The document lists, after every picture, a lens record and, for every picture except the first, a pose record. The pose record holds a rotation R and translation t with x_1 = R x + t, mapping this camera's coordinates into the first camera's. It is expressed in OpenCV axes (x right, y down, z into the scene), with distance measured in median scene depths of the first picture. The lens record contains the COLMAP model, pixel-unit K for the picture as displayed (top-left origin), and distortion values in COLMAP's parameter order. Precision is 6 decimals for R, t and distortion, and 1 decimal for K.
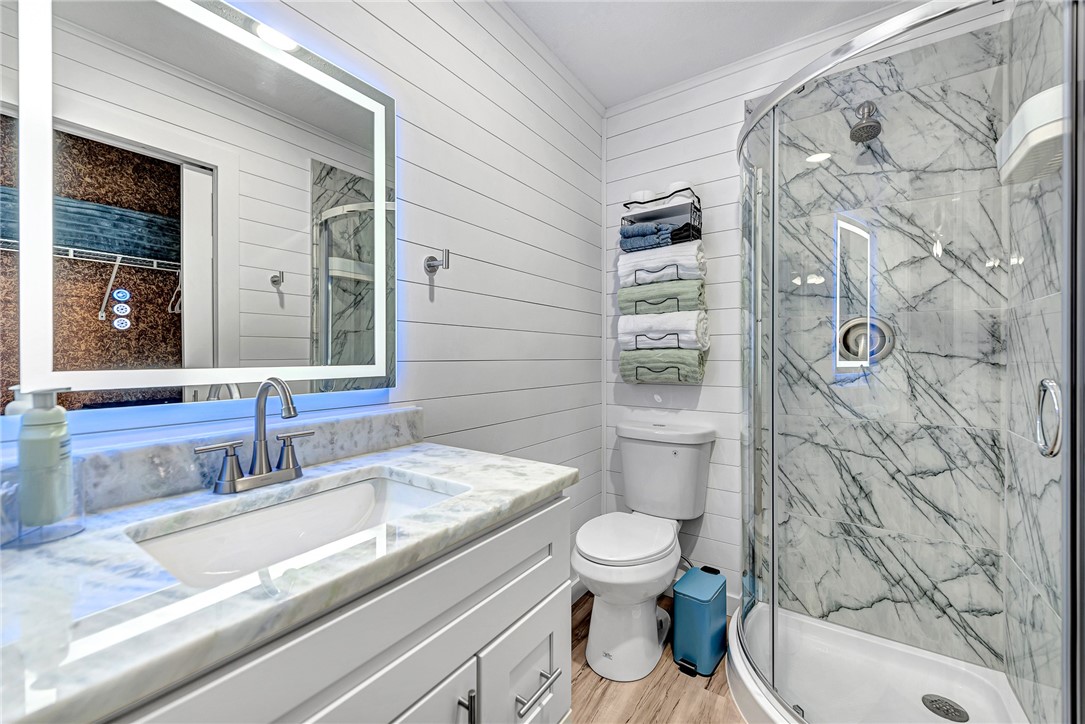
lens RADIAL K [[433.0, 0, 540.7], [0, 433.0, 360.9], [0, 0, 1]] dist [0.015253, -0.004940]
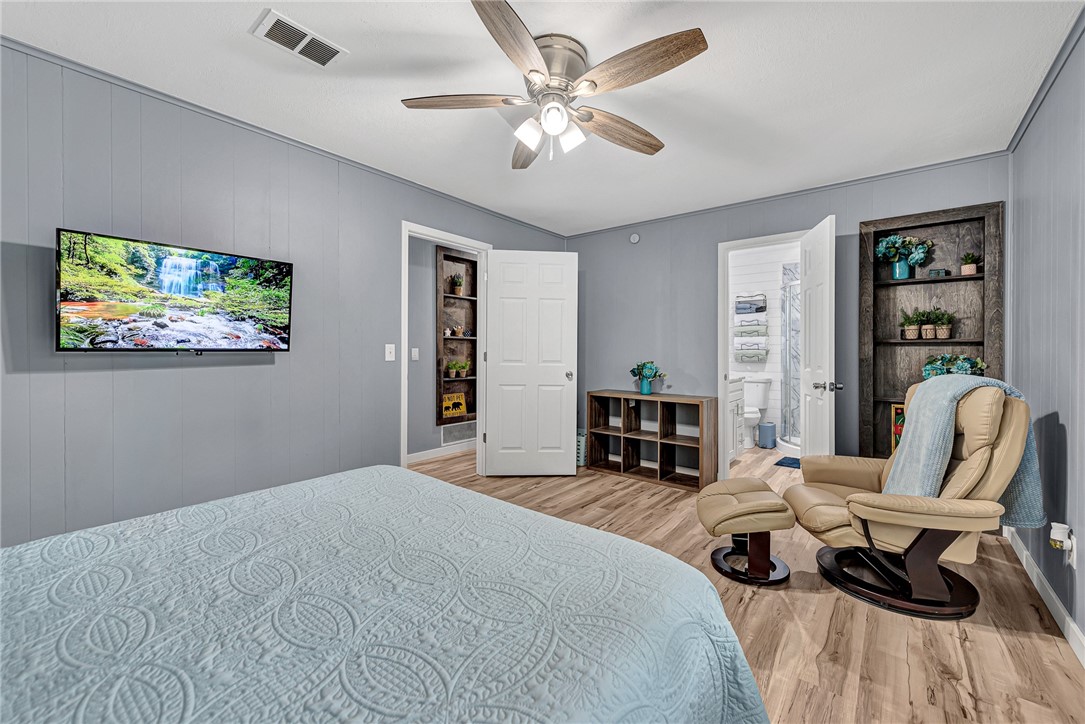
lens RADIAL K [[433.0, 0, 542.8], [0, 433.0, 353.9], [0, 0, 1]] dist [0.015253, -0.004940]
pose [[0.997672, 0.000548, -0.068186, -0.930281], [-0.000141, 0.999982, 0.005965, -0.017138], [0.068188, -0.005942, 0.997655, -2.013266]]
